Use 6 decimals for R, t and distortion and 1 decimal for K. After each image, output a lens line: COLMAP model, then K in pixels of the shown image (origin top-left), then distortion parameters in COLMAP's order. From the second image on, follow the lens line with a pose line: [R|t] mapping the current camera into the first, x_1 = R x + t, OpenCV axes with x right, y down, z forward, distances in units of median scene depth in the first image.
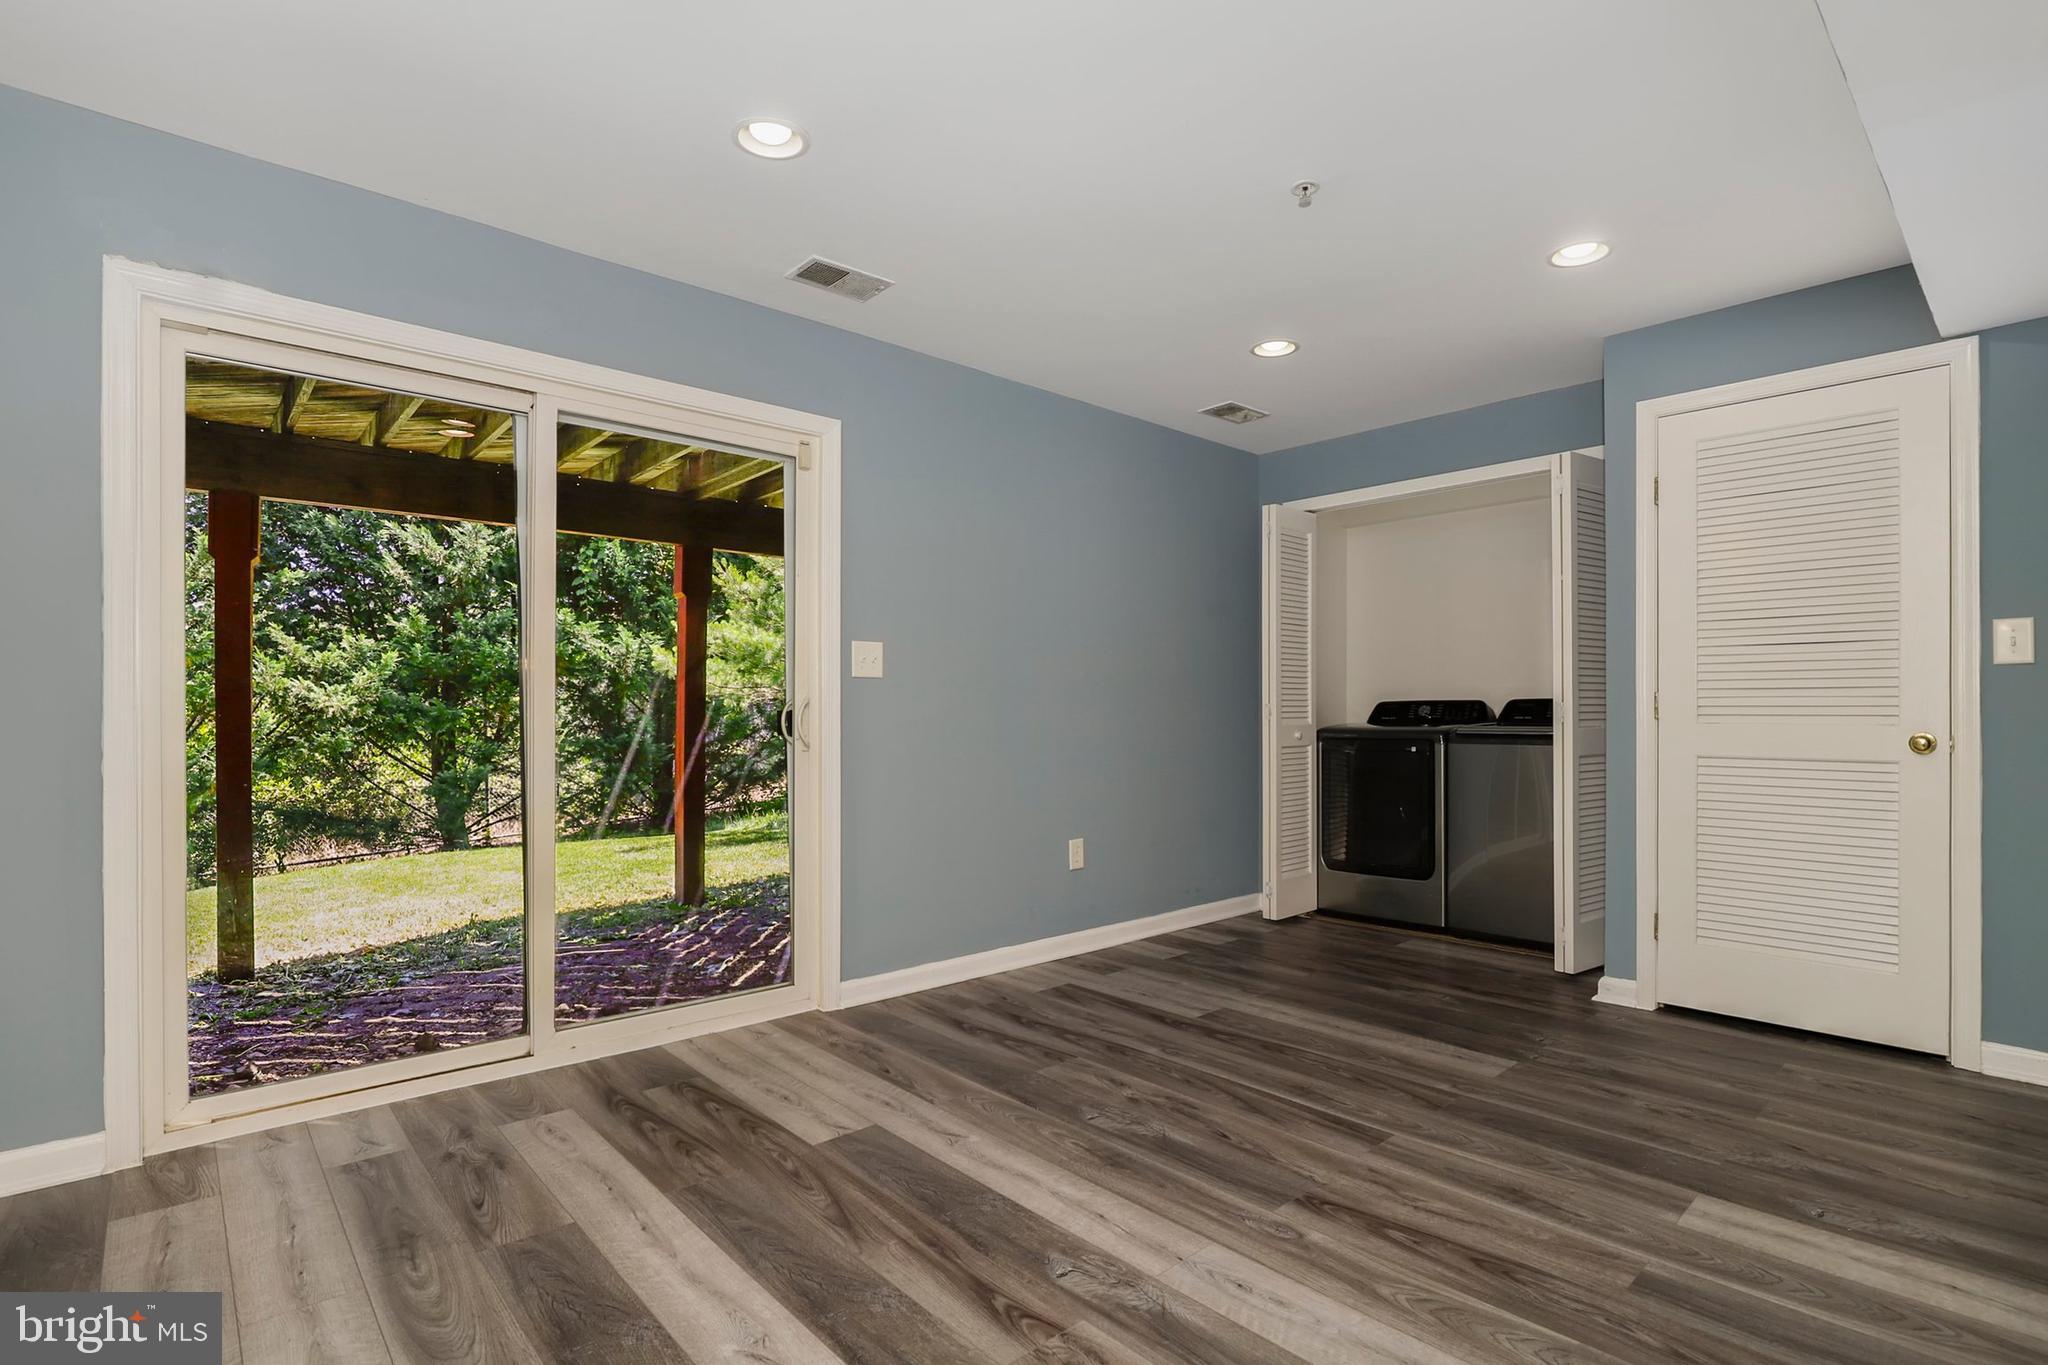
lens RADIAL K [[975.3, 0, 1033.5], [0, 975.3, 703.7], [0, 0, 1]] dist [-0.034080, 0.007771]
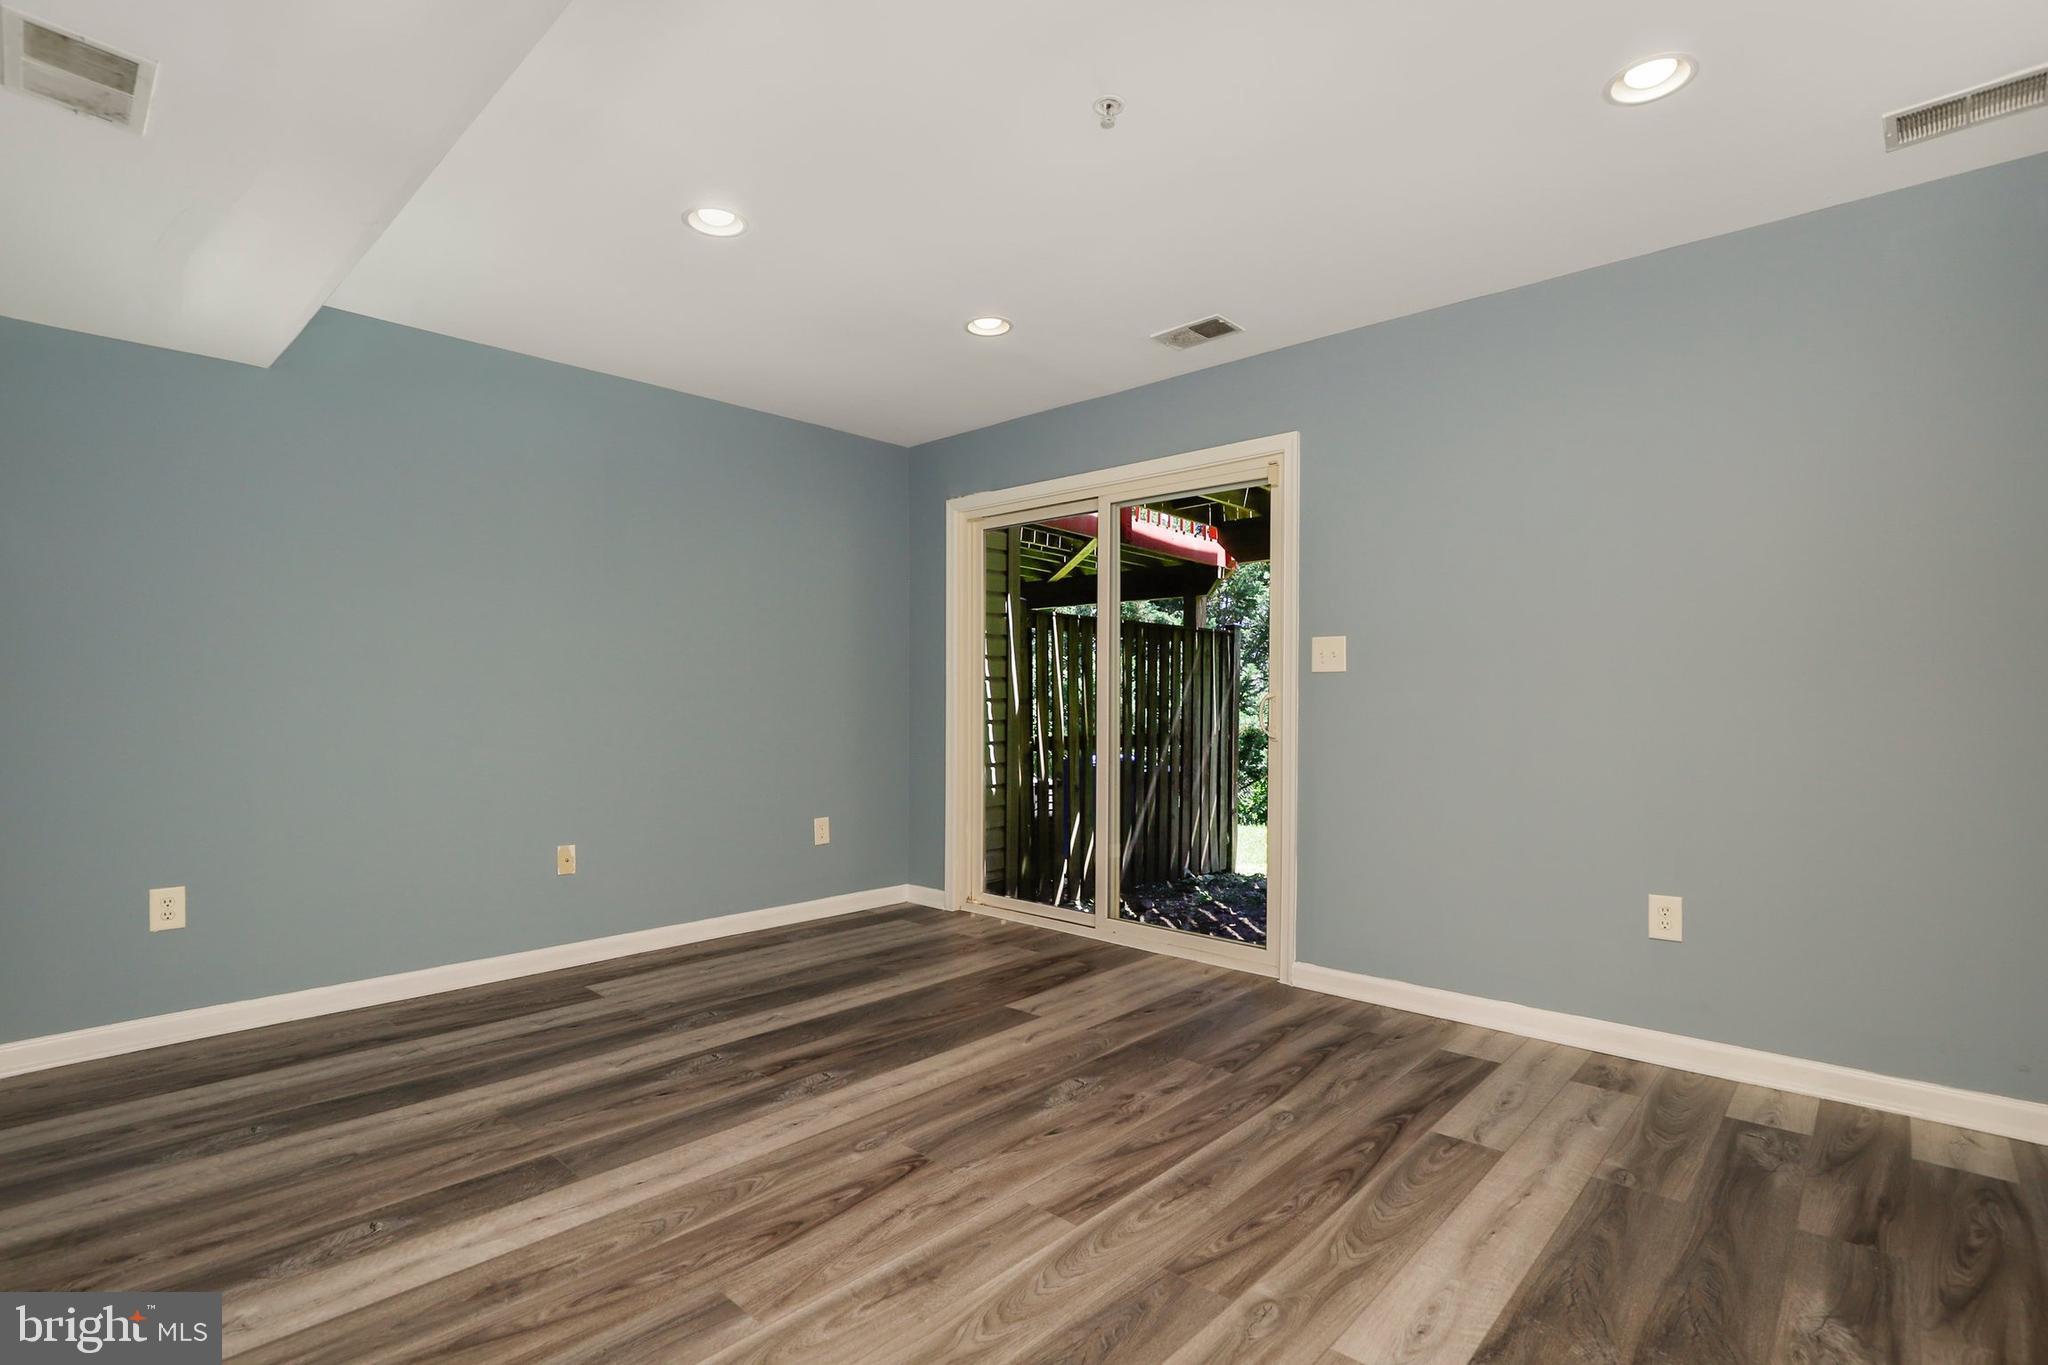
lens RADIAL K [[965.0, 0, 1032.2], [0, 965.0, 709.4], [0, 0, 1]] dist [-0.032860, 0.006674]
pose [[0.087728, 0.007002, -0.996120, 1.025143], [0.007849, 0.999939, 0.007720, 0.001203], [0.996114, -0.008496, 0.087668, 0.779646]]
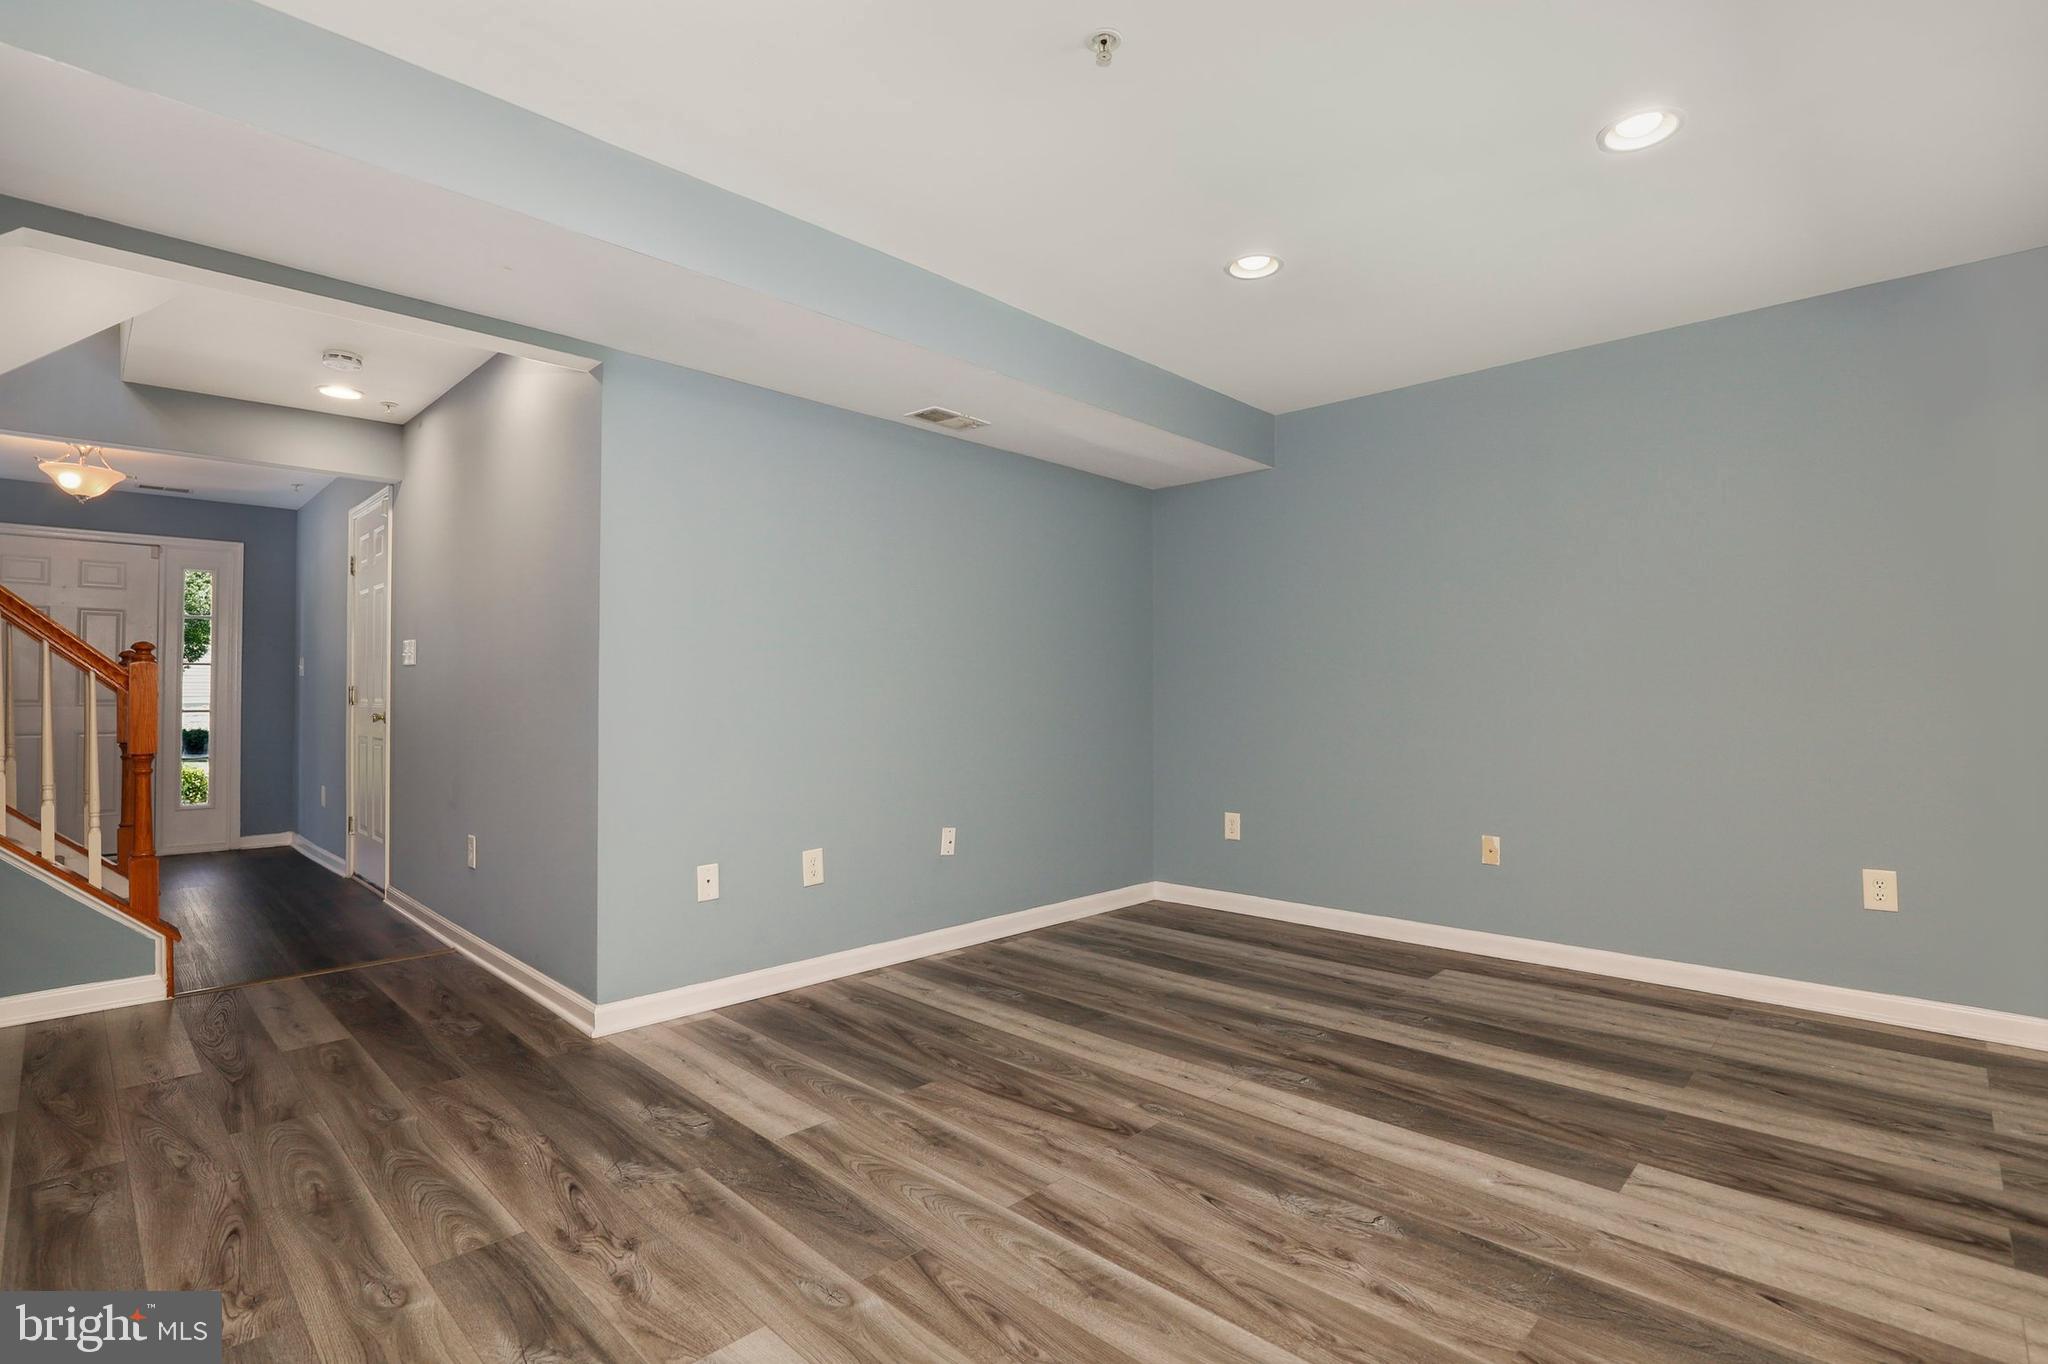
lens RADIAL K [[965.0, 0, 1032.2], [0, 965.0, 708.9], [0, 0, 1]] dist [-0.032860, 0.006674]
pose [[-0.998010, 0.000872, -0.063057, 0.352346], [0.000704, 0.999996, 0.002676, 0.011318], [0.063060, 0.002626, -0.998006, 1.591104]]
